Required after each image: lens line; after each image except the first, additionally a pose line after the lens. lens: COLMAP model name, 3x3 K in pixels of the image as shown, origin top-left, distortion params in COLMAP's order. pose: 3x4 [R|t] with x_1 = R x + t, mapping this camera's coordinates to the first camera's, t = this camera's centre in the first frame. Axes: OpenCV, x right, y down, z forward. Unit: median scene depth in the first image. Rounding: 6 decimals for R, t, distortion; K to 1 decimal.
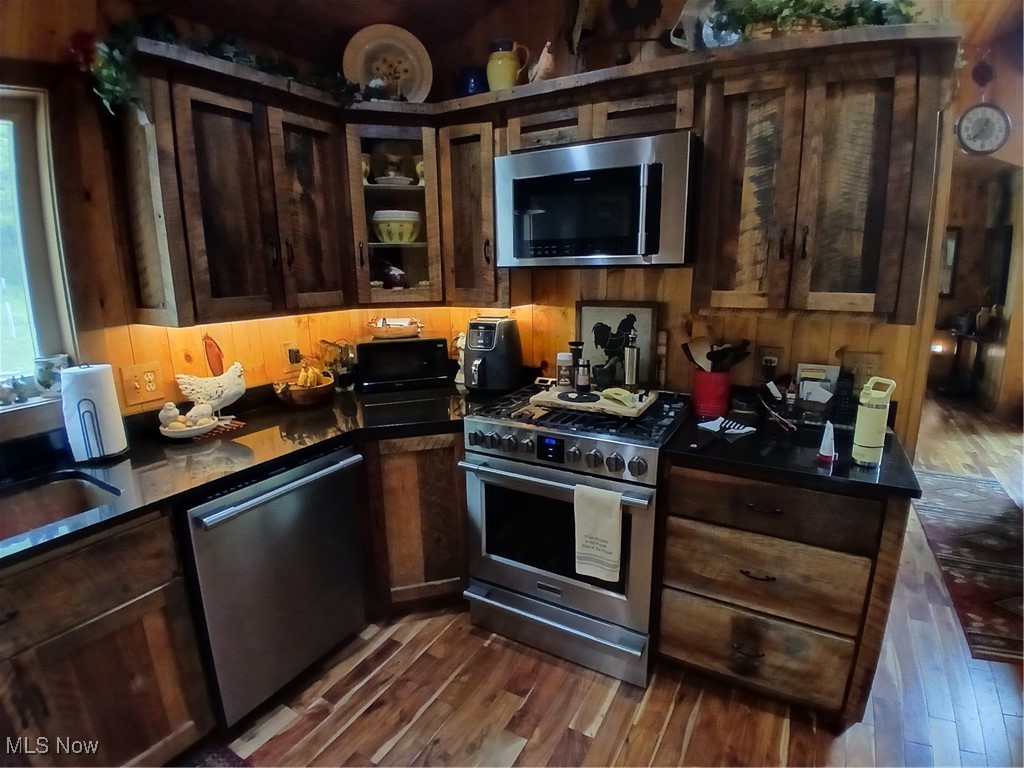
lens RADIAL K [[522.9, 0, 514.9], [0, 522.9, 381.3], [0, 0, 1]] dist [-0.019863, -0.000264]
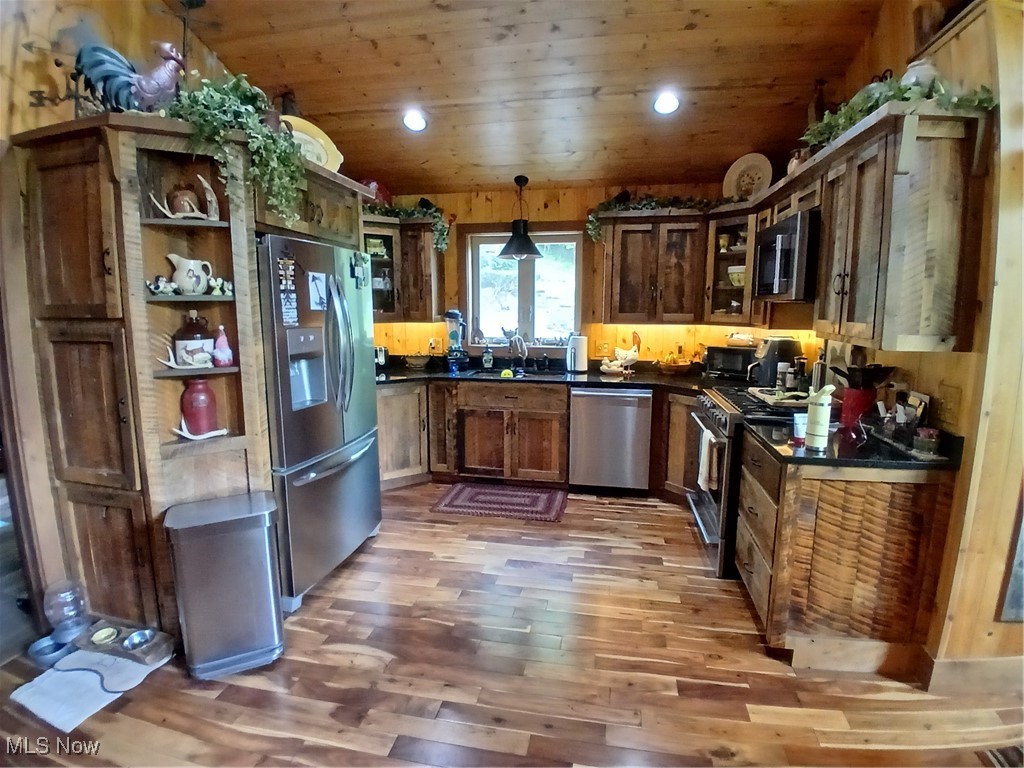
lens RADIAL K [[522.9, 0, 513.0], [0, 522.9, 382.9], [0, 0, 1]] dist [-0.019863, -0.000264]
pose [[0.312776, 0.150056, -0.937899, 1.322189], [-0.207179, 0.974444, 0.086812, 0.033373], [0.926957, 0.167160, 0.335871, -0.144143]]
